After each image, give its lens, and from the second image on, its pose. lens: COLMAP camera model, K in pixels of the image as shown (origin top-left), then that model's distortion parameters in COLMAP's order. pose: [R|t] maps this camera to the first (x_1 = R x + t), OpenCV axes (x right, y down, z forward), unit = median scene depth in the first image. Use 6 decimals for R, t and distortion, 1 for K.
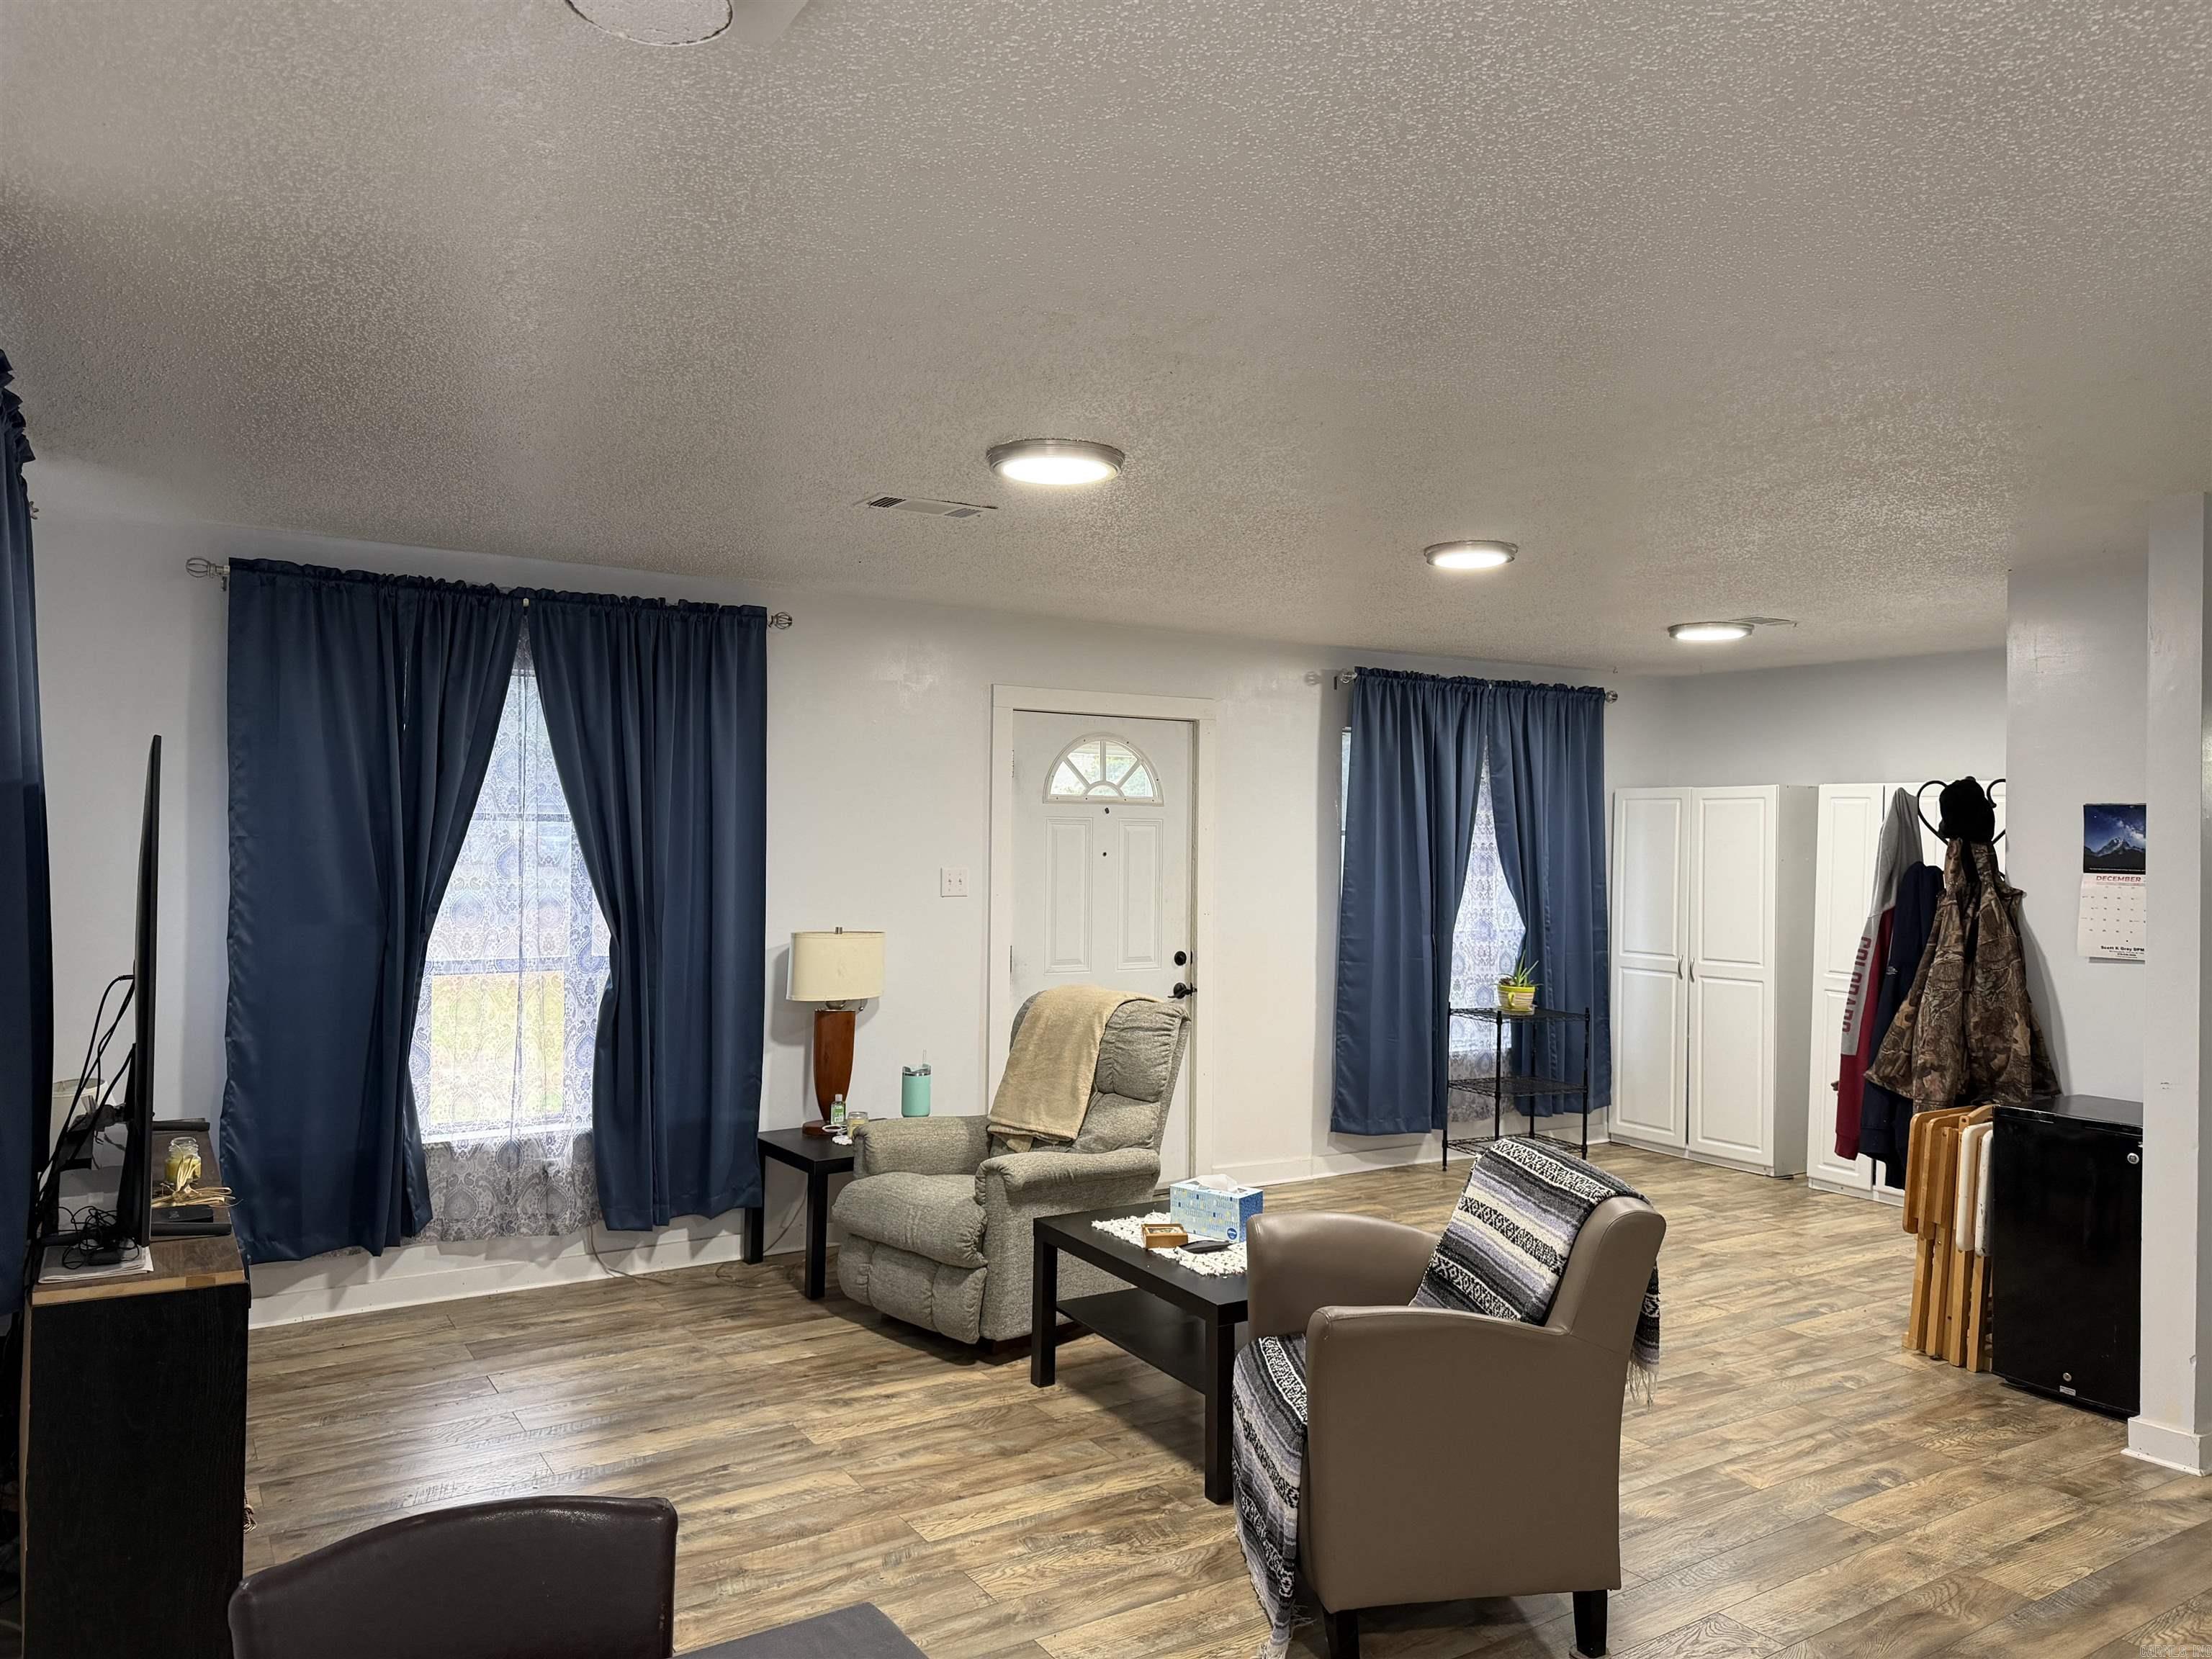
lens RADIAL K [[1533.6, 0, 1134.0], [0, 1533.6, 830.6], [0, 0, 1]] dist [0.085628, -0.114696]
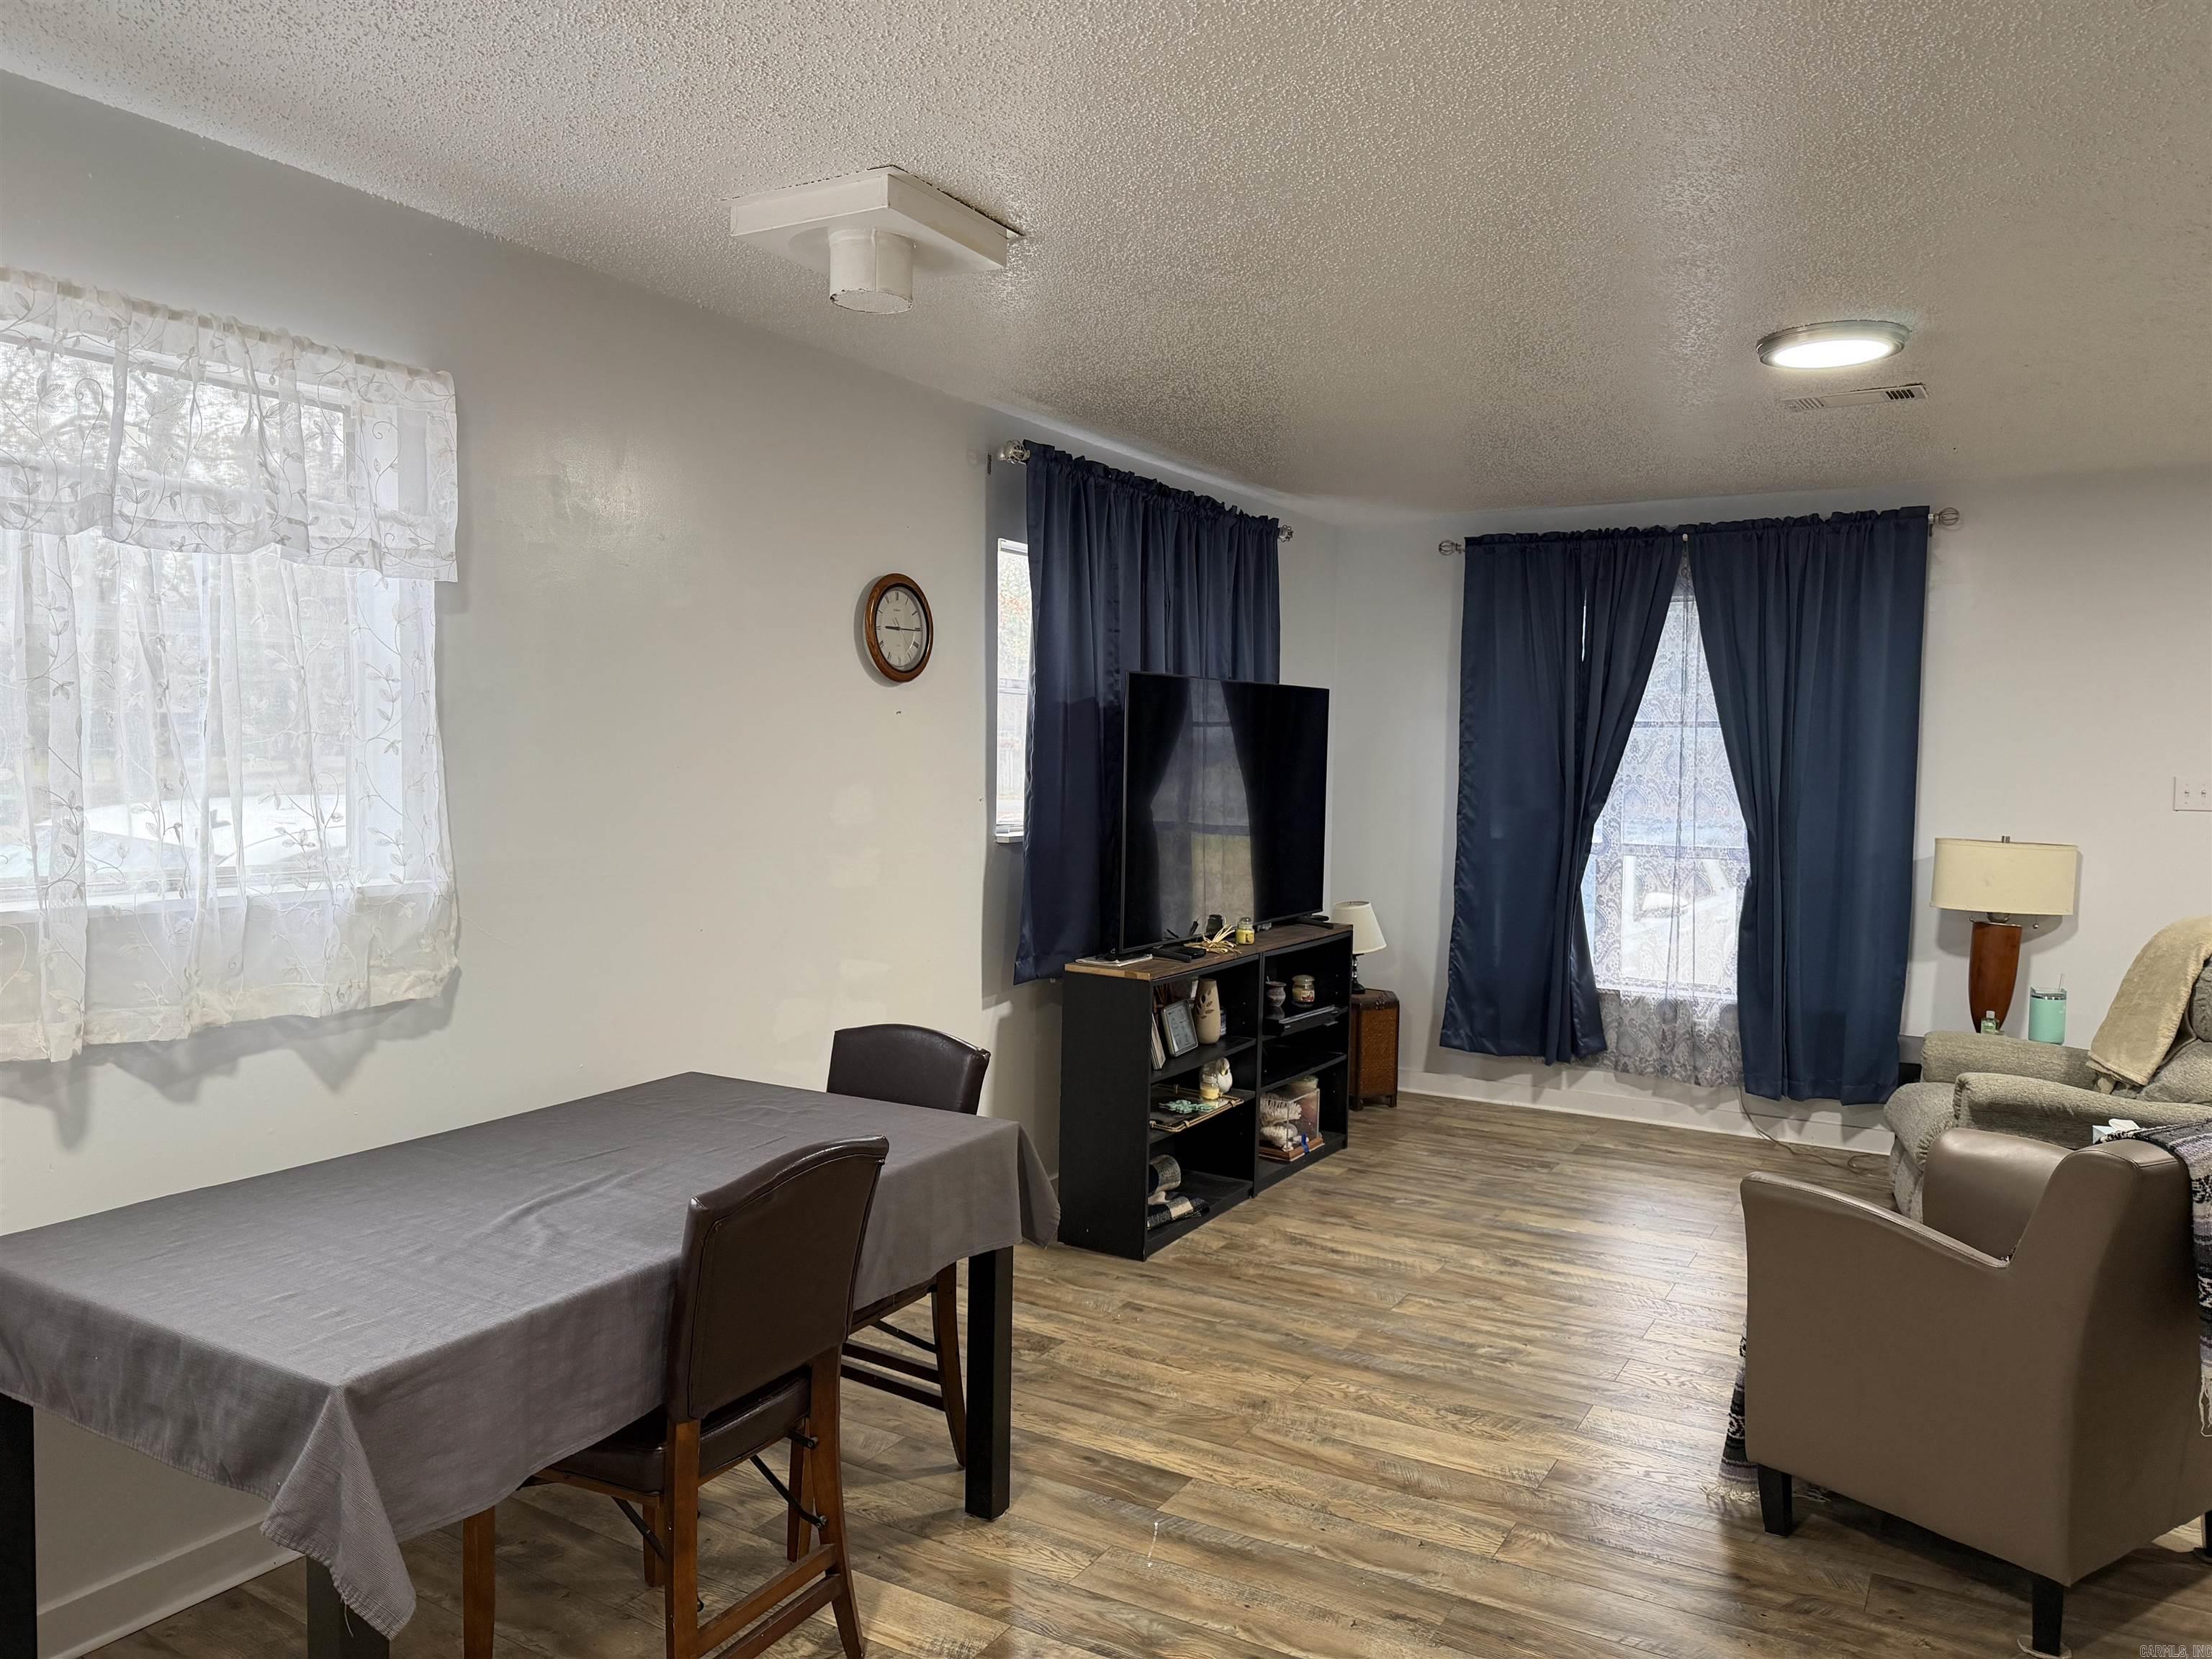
lens RADIAL K [[1575.6, 0, 1106.0], [0, 1575.6, 829.5], [0, 0, 1]] dist [0.115575, -0.197039]
pose [[0.455902, 0.042233, -0.889027, 0.477717], [-0.000990, 0.998897, 0.046945, 0.014747], [0.890029, -0.020523, 0.455441, 0.070563]]
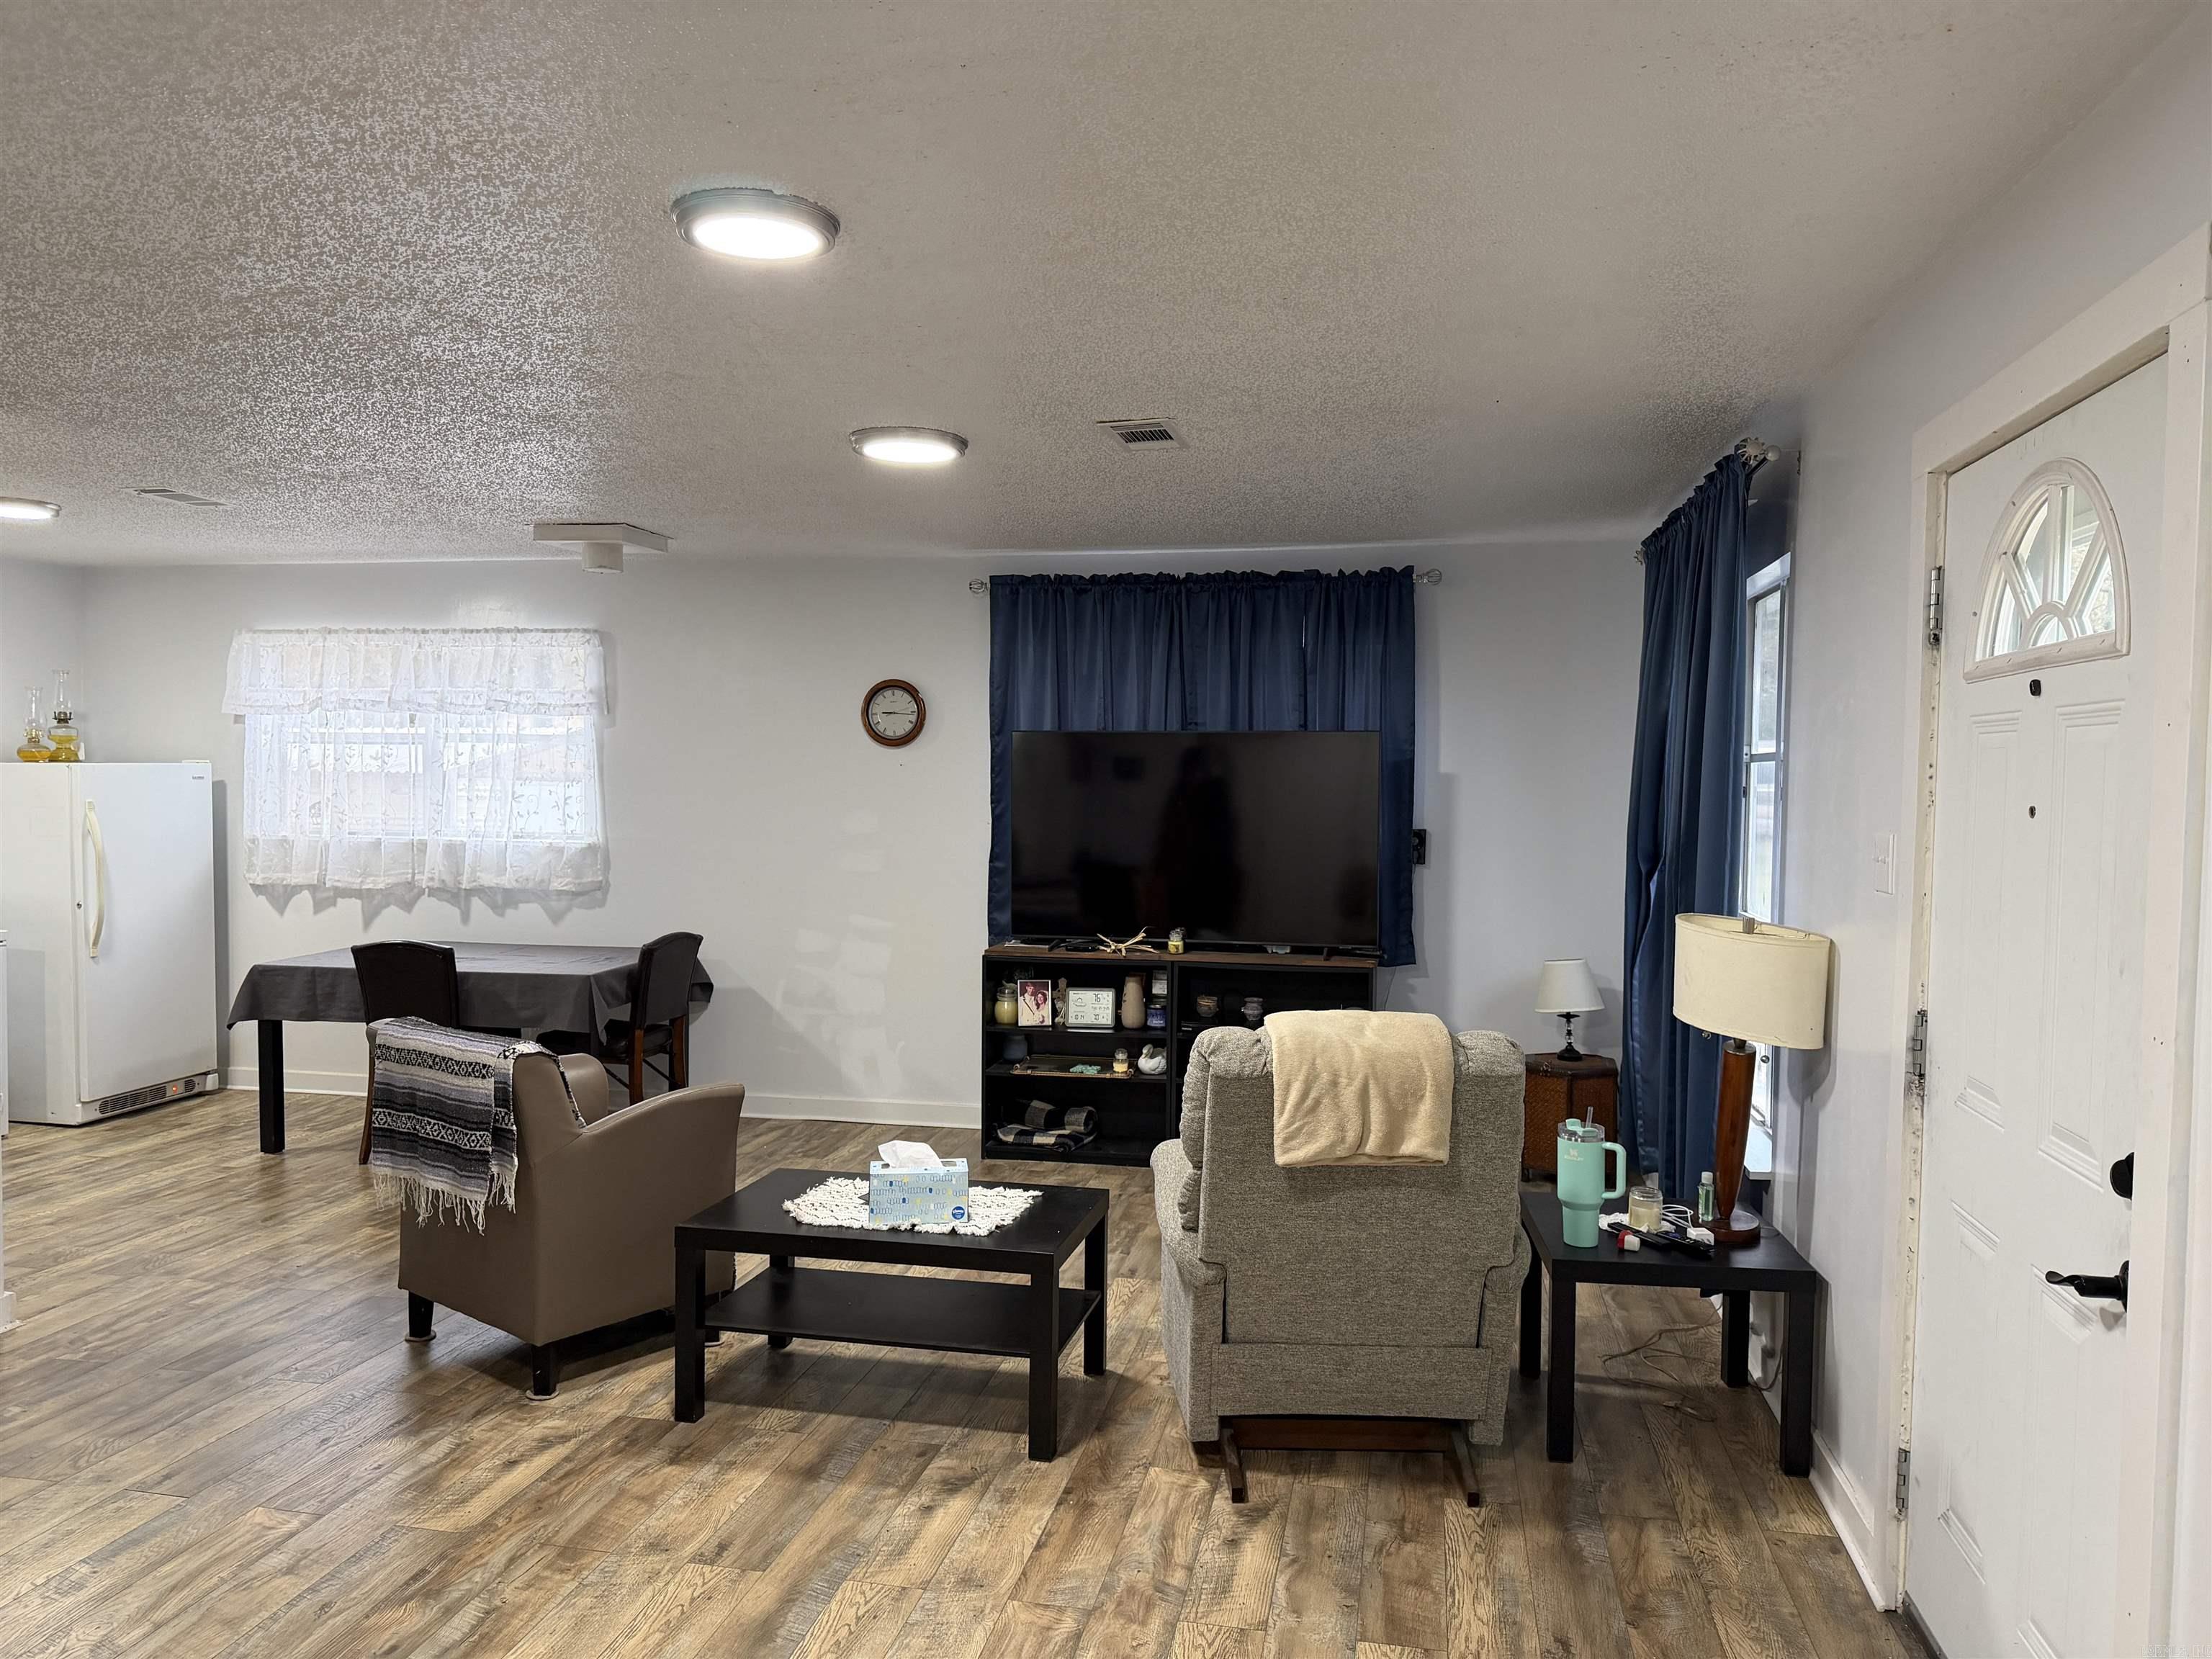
lens RADIAL K [[1533.6, 0, 1134.0], [0, 1533.6, 830.6], [0, 0, 1]] dist [0.085628, -0.114696]
pose [[-0.695535, -0.002523, -0.718488, 0.478896], [-0.011994, 0.999895, 0.008099, 0.033754], [0.718392, 0.014251, -0.695492, 1.355437]]
